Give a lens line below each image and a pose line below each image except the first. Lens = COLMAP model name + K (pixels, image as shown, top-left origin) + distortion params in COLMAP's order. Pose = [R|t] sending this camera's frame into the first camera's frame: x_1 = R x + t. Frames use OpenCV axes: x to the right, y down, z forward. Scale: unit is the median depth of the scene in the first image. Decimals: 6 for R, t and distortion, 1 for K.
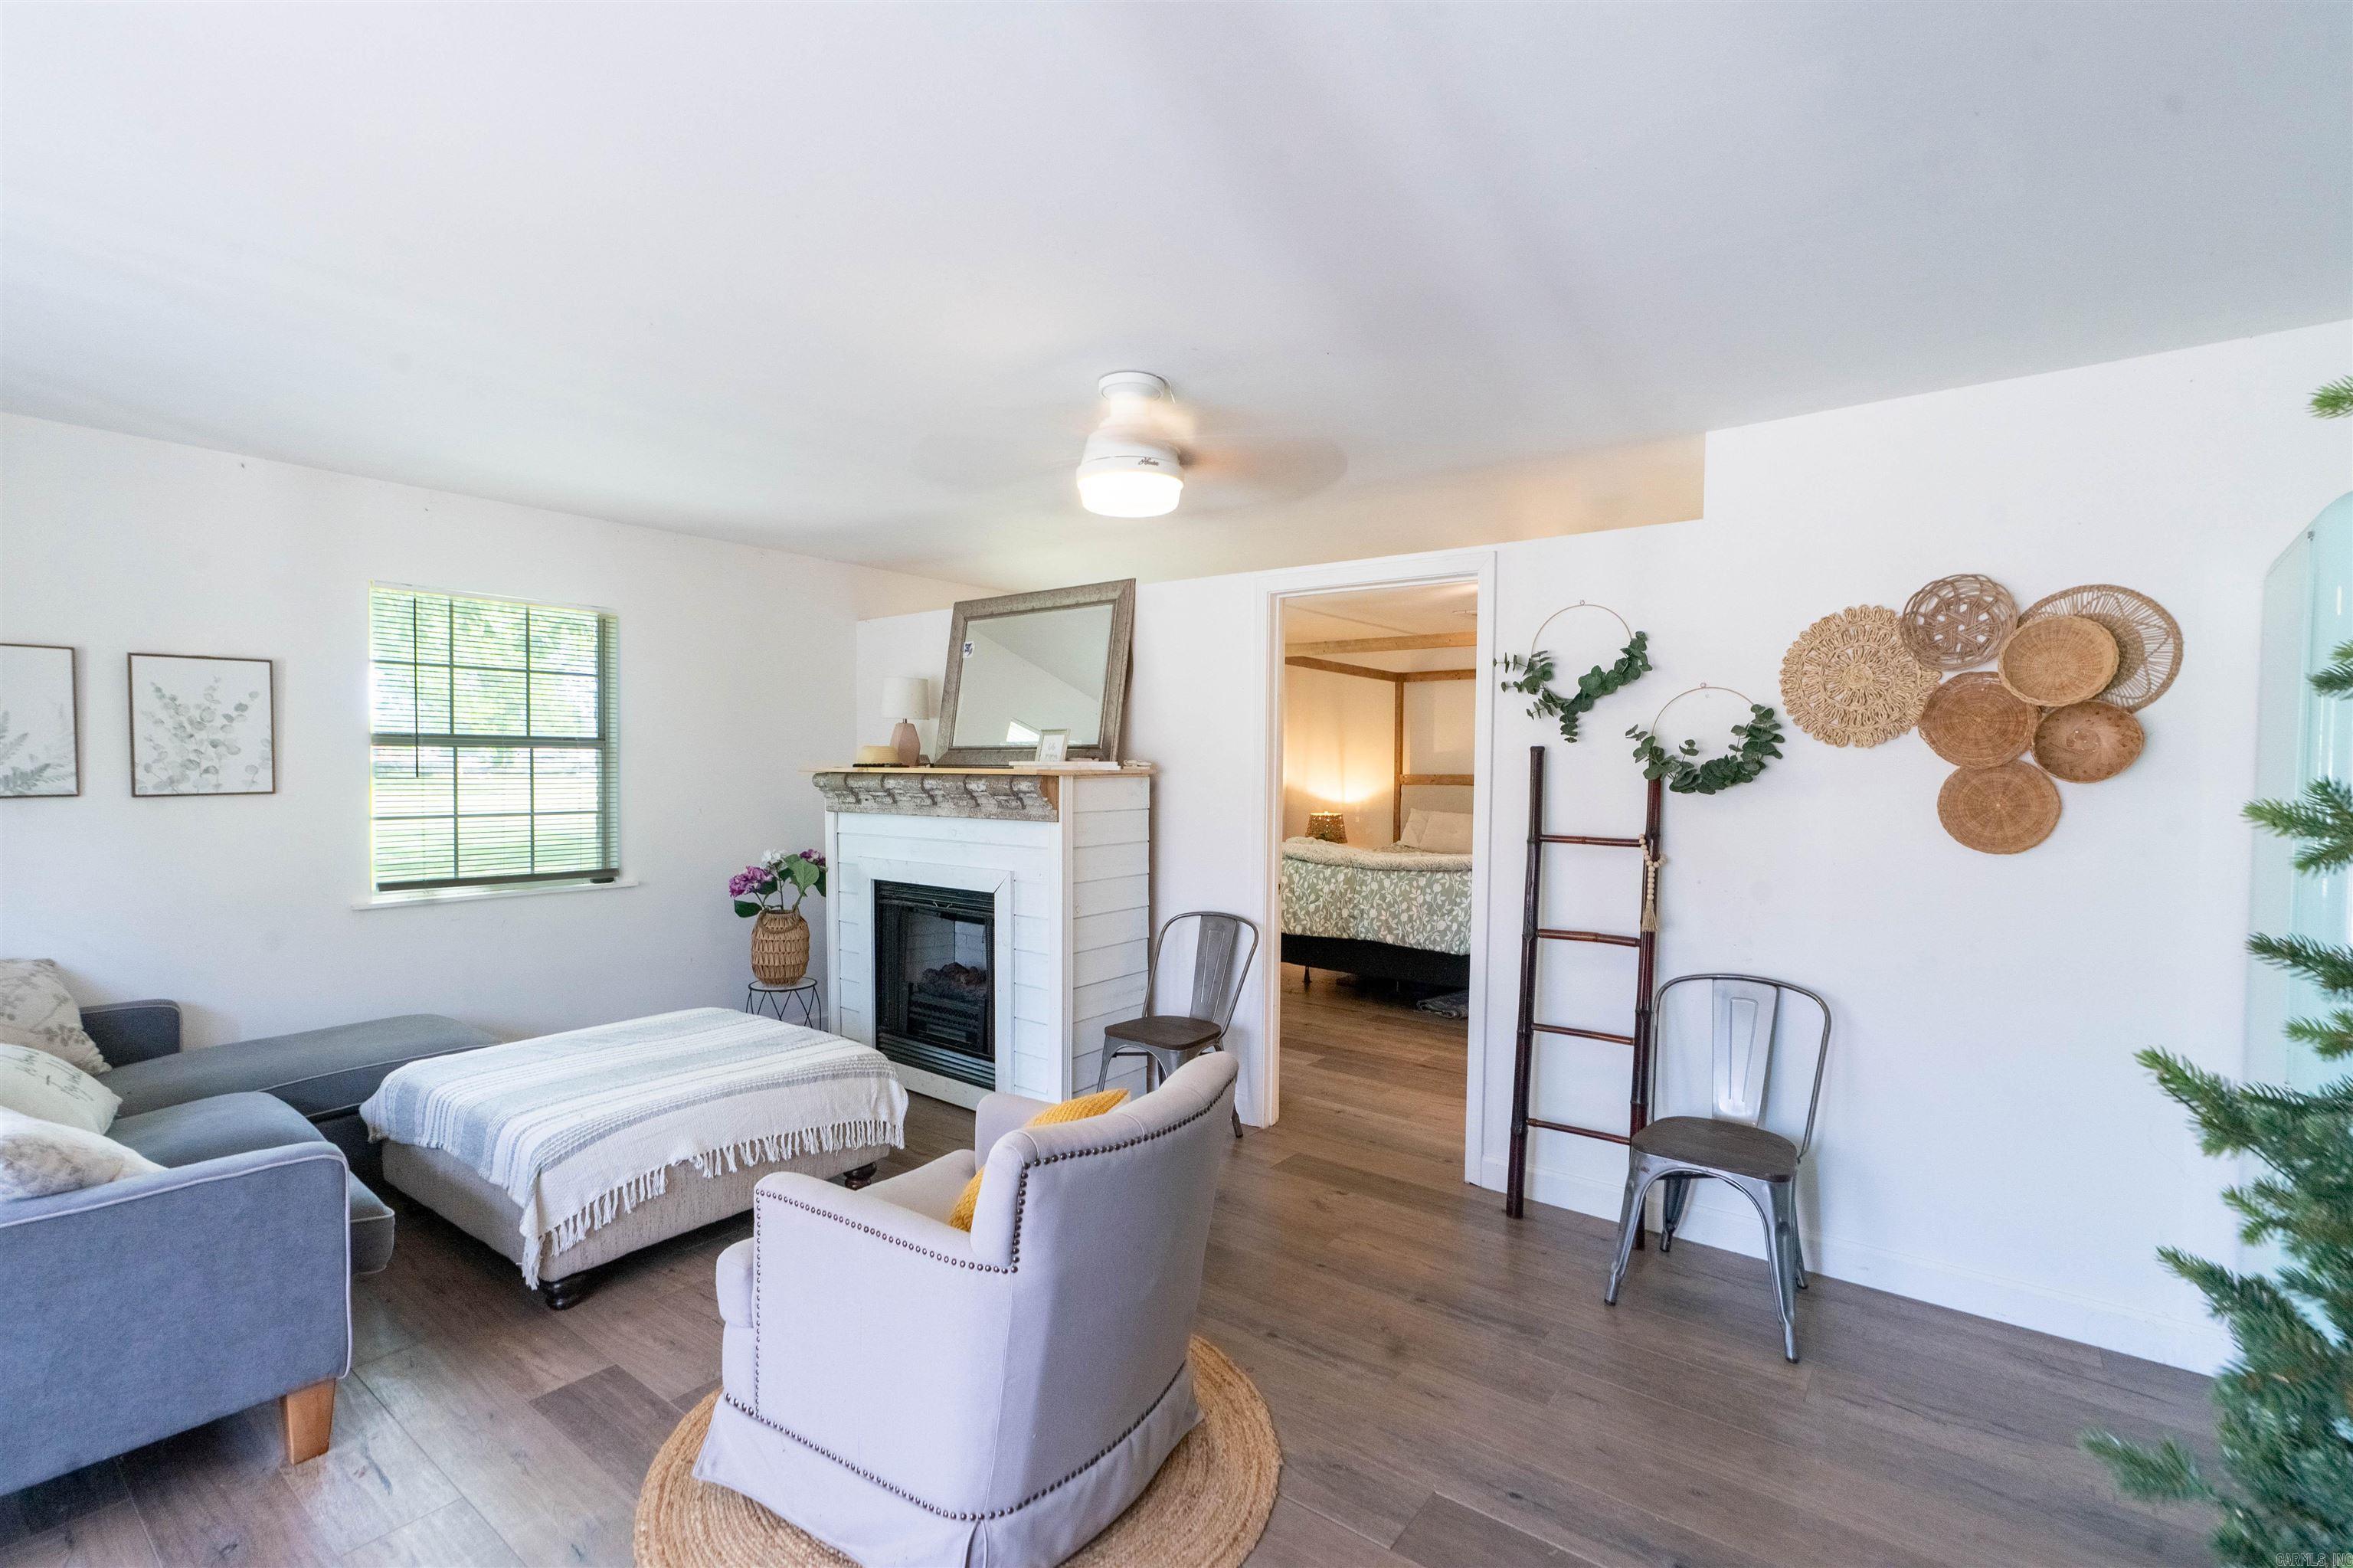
lens RADIAL K [[1074.6, 0, 1133.5], [0, 1074.6, 797.3], [0, 0, 1]] dist [-0.001338, 0.000042]
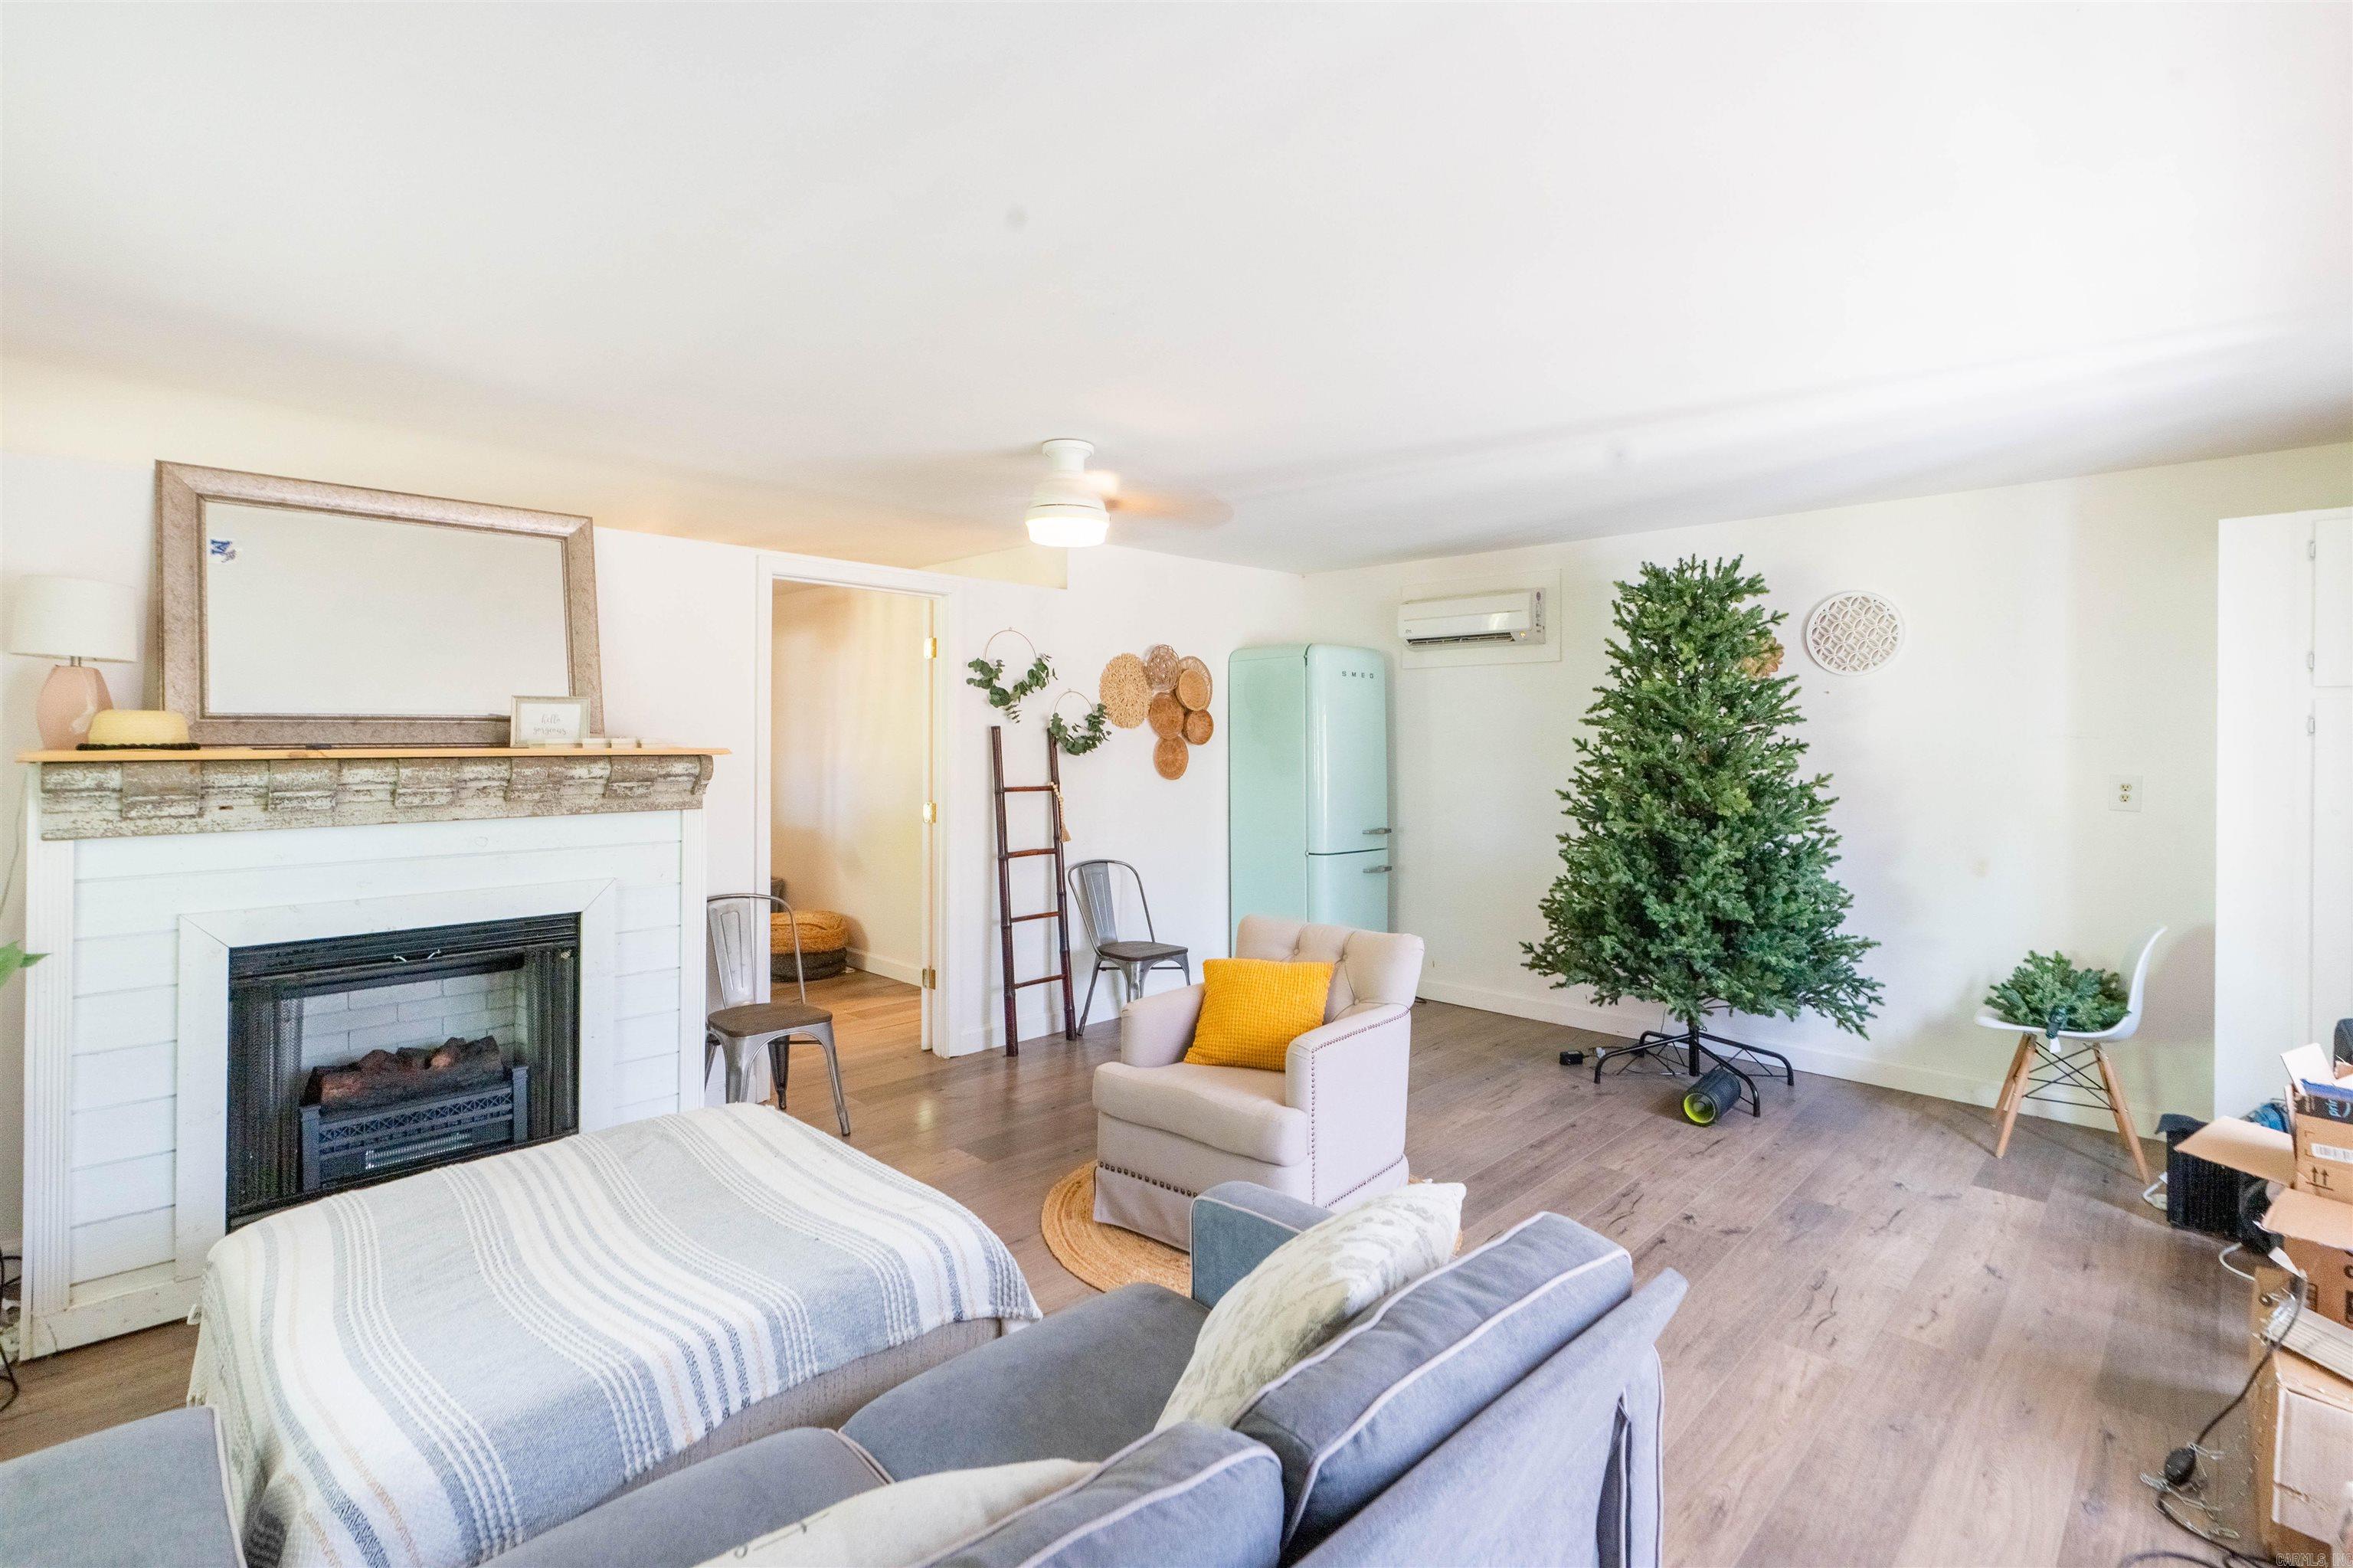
lens RADIAL K [[1085.2, 0, 1175.3], [0, 1085.2, 725.1], [0, 0, 1]] dist [0.000313, 0.000086]
pose [[0.110556, 0.003108, 0.993865, -1.032811], [0.027694, 0.999597, -0.006206, -0.032142], [-0.993484, 0.028210, 0.110425, 0.603987]]
